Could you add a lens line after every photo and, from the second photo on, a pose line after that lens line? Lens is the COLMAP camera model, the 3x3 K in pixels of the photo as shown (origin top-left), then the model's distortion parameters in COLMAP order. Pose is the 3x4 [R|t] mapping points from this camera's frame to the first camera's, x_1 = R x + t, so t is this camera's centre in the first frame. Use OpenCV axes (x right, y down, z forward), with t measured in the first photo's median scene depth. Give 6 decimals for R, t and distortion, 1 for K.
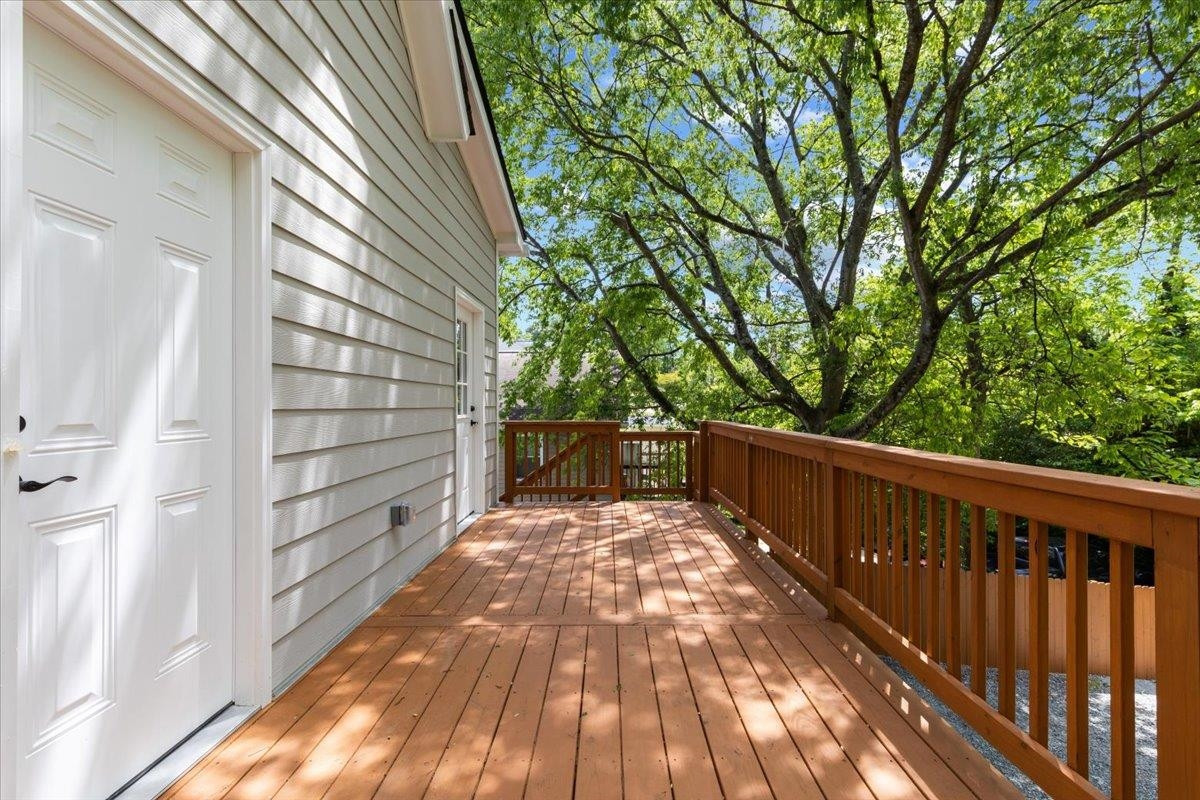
lens RADIAL K [[514.2, 0, 601.2], [0, 514.2, 402.0], [0, 0, 1]] dist [0.002259, 0.000492]
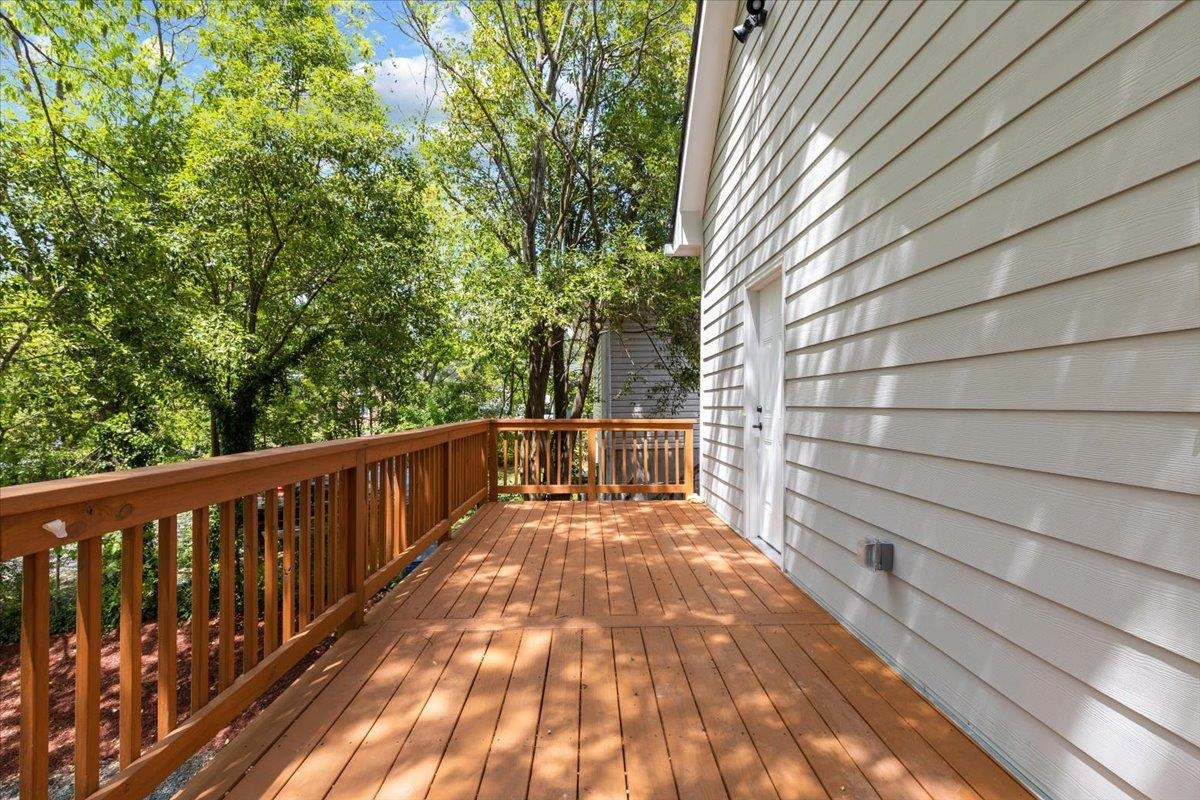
lens RADIAL K [[514.2, 0, 602.4], [0, 514.2, 402.8], [0, 0, 1]] dist [0.002259, 0.000492]
pose [[-0.999326, 0.001110, -0.036705, 0.024862], [0.001444, 0.999958, -0.009075, 0.012894], [0.036694, -0.009122, -0.999285, 1.853292]]
